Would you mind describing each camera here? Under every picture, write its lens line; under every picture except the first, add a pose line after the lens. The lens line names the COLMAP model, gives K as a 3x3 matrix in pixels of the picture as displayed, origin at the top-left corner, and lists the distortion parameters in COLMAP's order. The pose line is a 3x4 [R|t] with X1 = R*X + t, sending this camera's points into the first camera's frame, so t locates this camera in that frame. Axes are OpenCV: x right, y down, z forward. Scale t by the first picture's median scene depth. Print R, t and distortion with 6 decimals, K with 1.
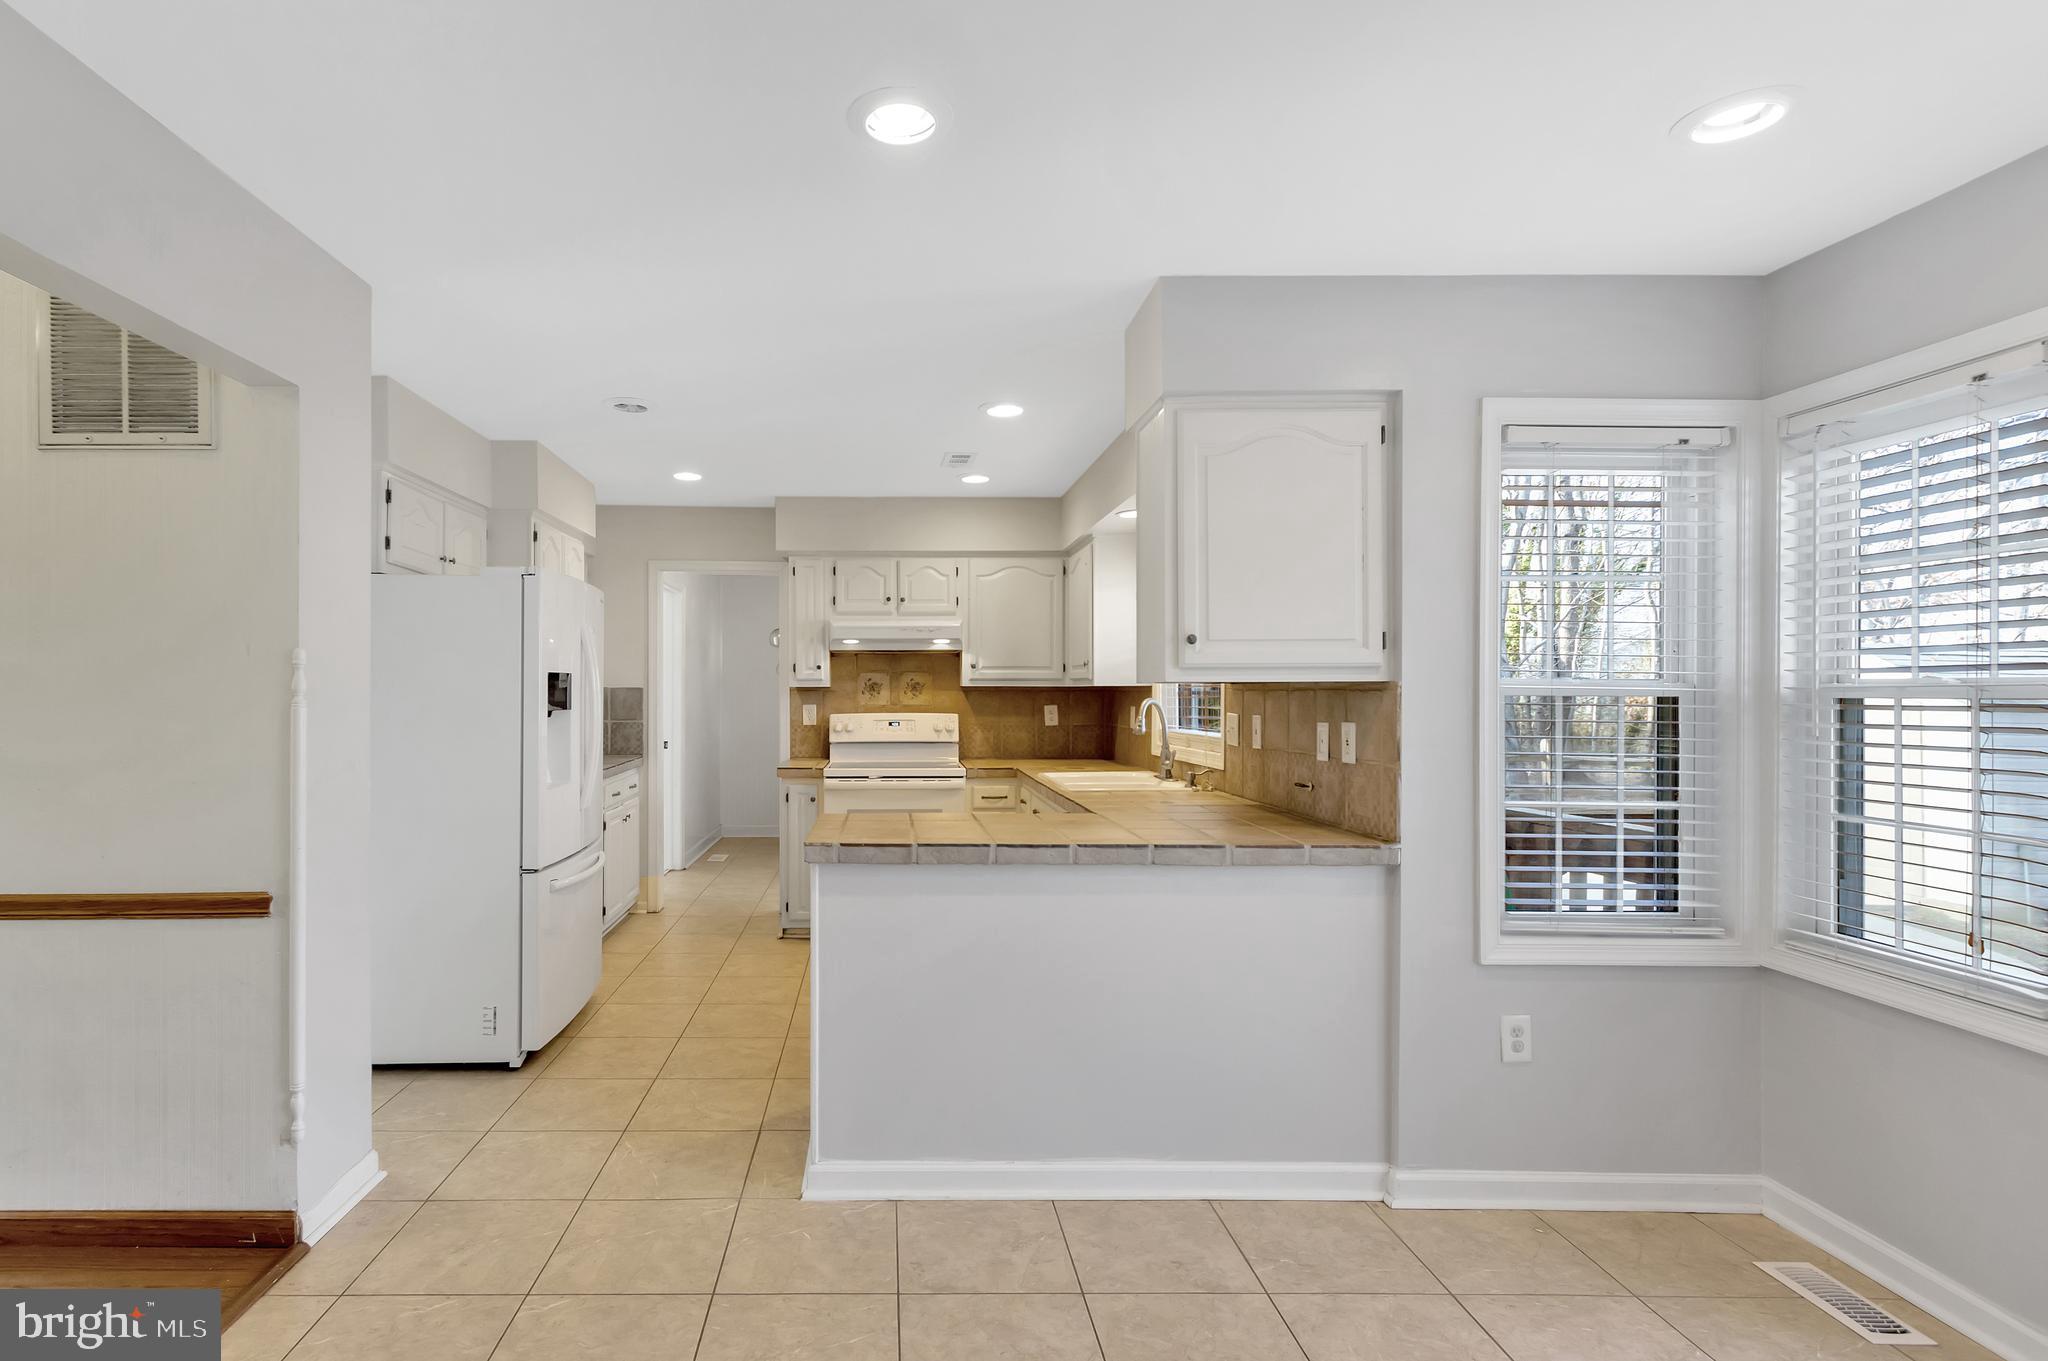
lens RADIAL K [[953.2, 0, 1035.6], [0, 953.2, 721.9], [0, 0, 1]] dist [-0.002734, 0.000156]
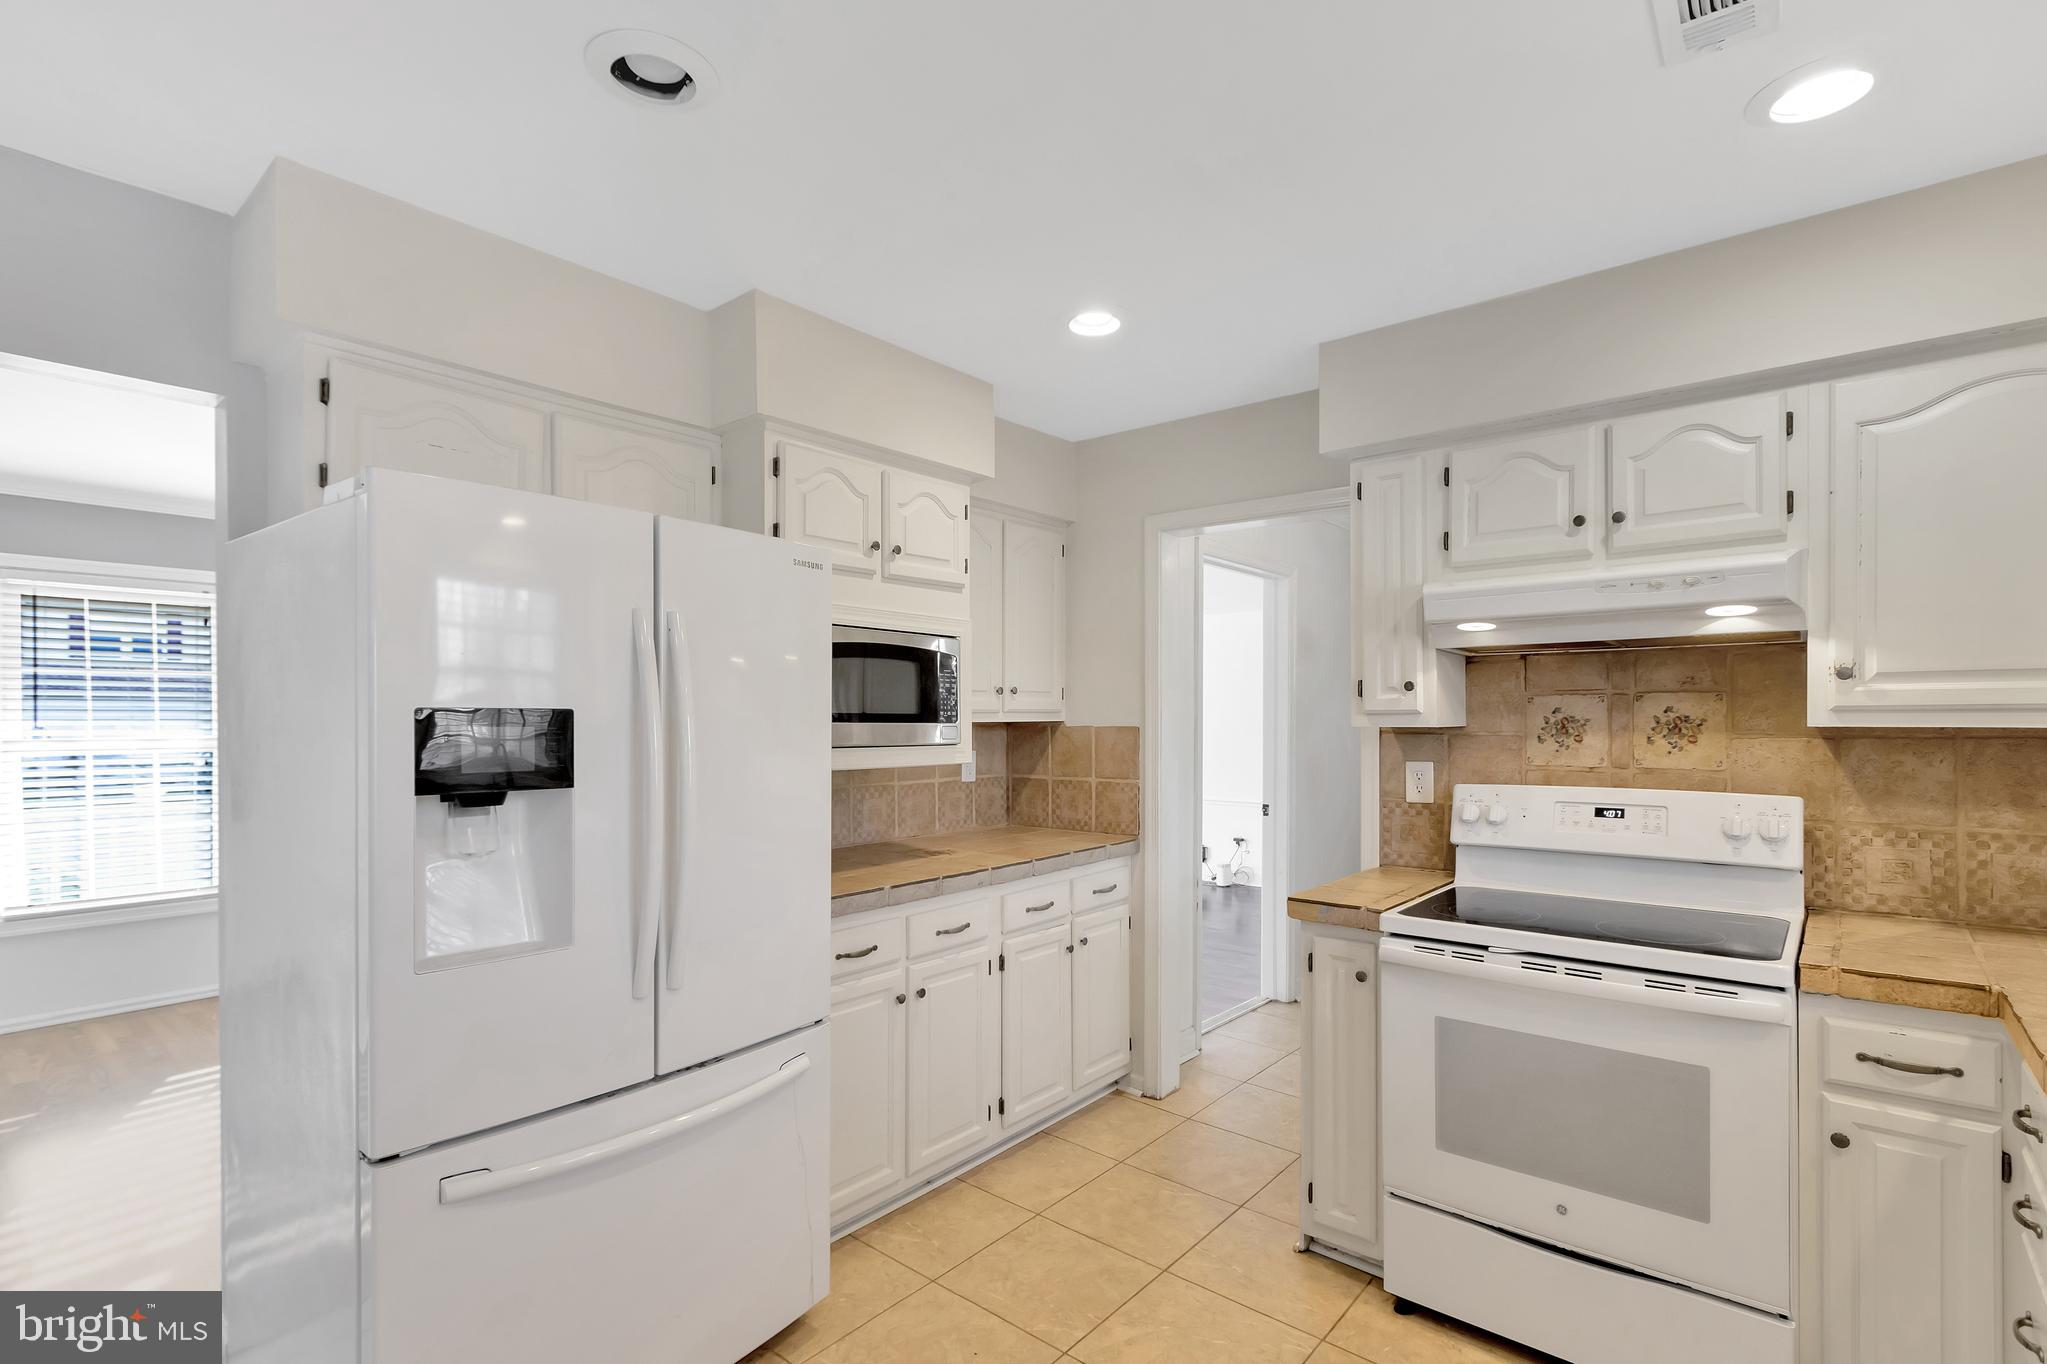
lens RADIAL K [[952.7, 0, 1035.1], [0, 952.7, 723.4], [0, 0, 1]] dist [-0.002734, 0.000156]
pose [[0.661787, 0.004183, -0.749681, 0.002710], [-0.024275, 0.999580, -0.015852, -0.025782], [0.749299, 0.028689, 0.661610, 0.526990]]
